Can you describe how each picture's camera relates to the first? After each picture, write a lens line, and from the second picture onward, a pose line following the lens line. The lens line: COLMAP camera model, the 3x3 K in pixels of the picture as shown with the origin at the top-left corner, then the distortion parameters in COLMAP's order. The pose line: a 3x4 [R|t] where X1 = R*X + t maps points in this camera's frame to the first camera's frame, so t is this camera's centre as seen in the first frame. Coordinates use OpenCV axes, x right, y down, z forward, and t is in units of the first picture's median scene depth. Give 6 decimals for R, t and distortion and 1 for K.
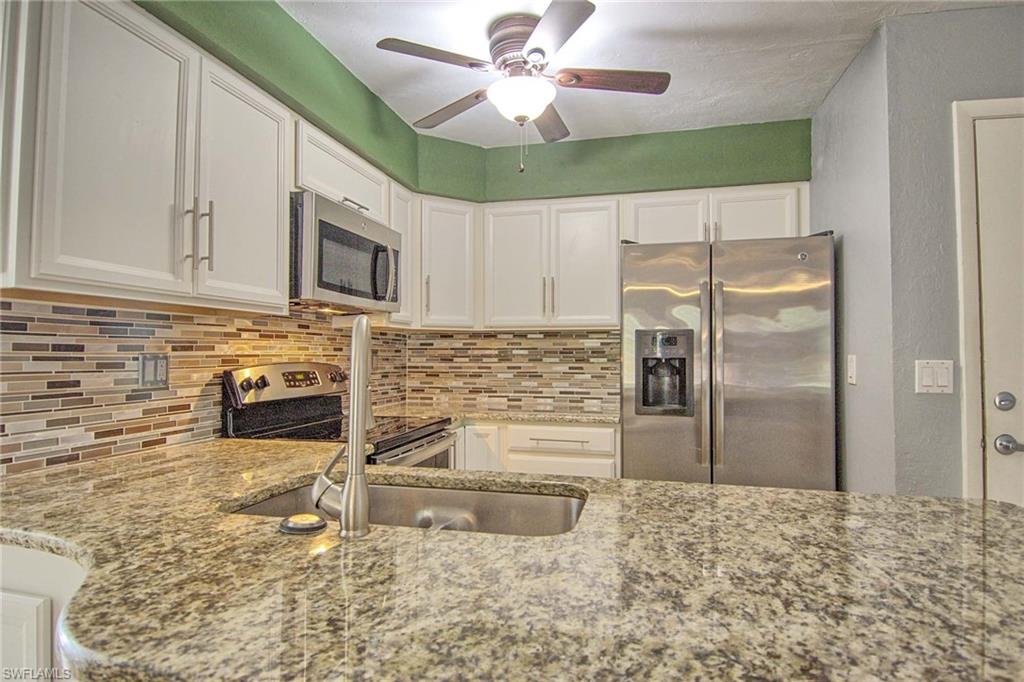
lens RADIAL K [[545.1, 0, 510.4], [0, 545.1, 339.2], [0, 0, 1]] dist [0.001235, -0.008669]
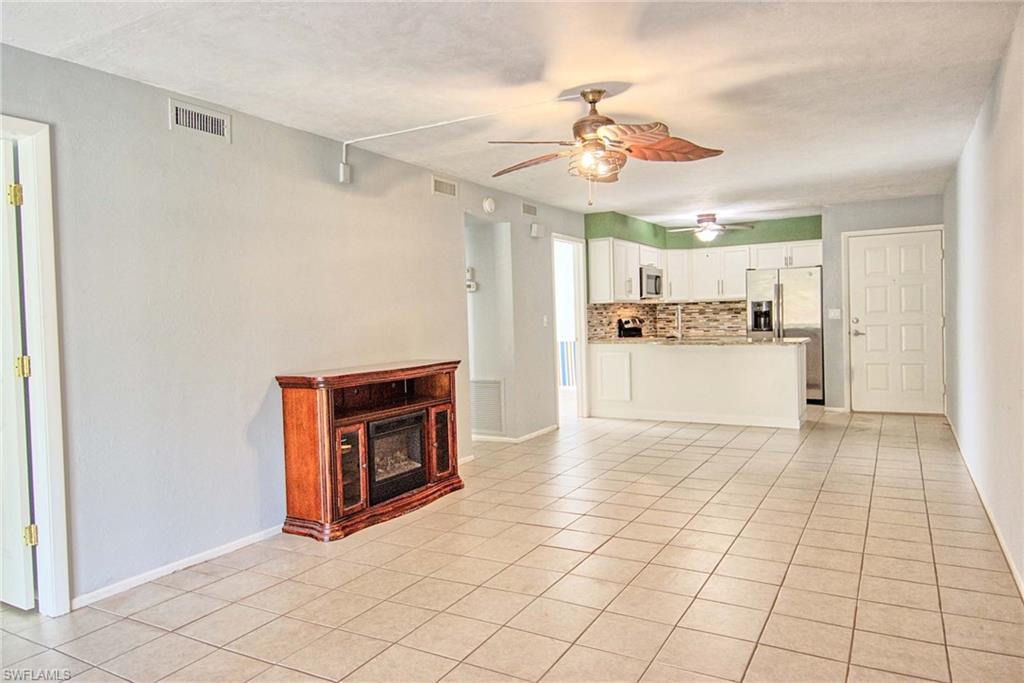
lens RADIAL K [[659.9, 0, 513.8], [0, 659.9, 338.2], [0, 0, 1]] dist [0.021974, 0.004704]
pose [[0.961922, -0.018626, -0.272690, -0.022997], [0.036256, 0.997554, 0.059755, -0.079999], [0.270910, -0.067366, 0.960245, -2.753882]]
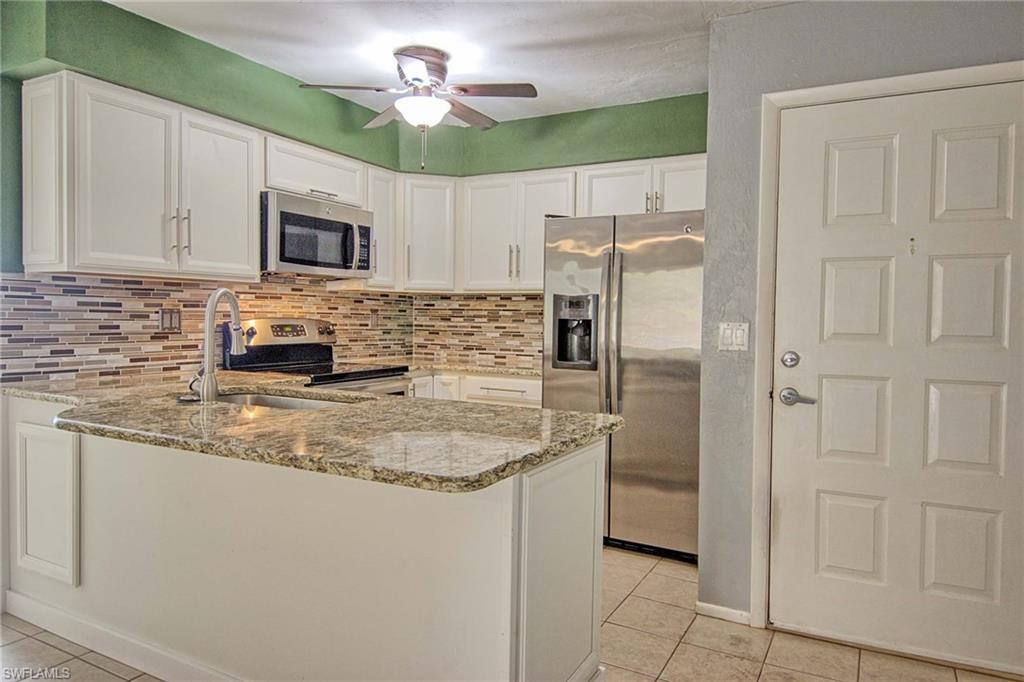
lens RADIAL K [[659.9, 0, 513.1], [0, 659.9, 337.7], [0, 0, 1]] dist [0.021974, 0.004704]
pose [[0.968053, 0.022803, -0.249705, 0.521311], [-0.008187, 0.998200, 0.059414, -0.008079], [0.250611, -0.055472, 0.966497, -0.382733]]
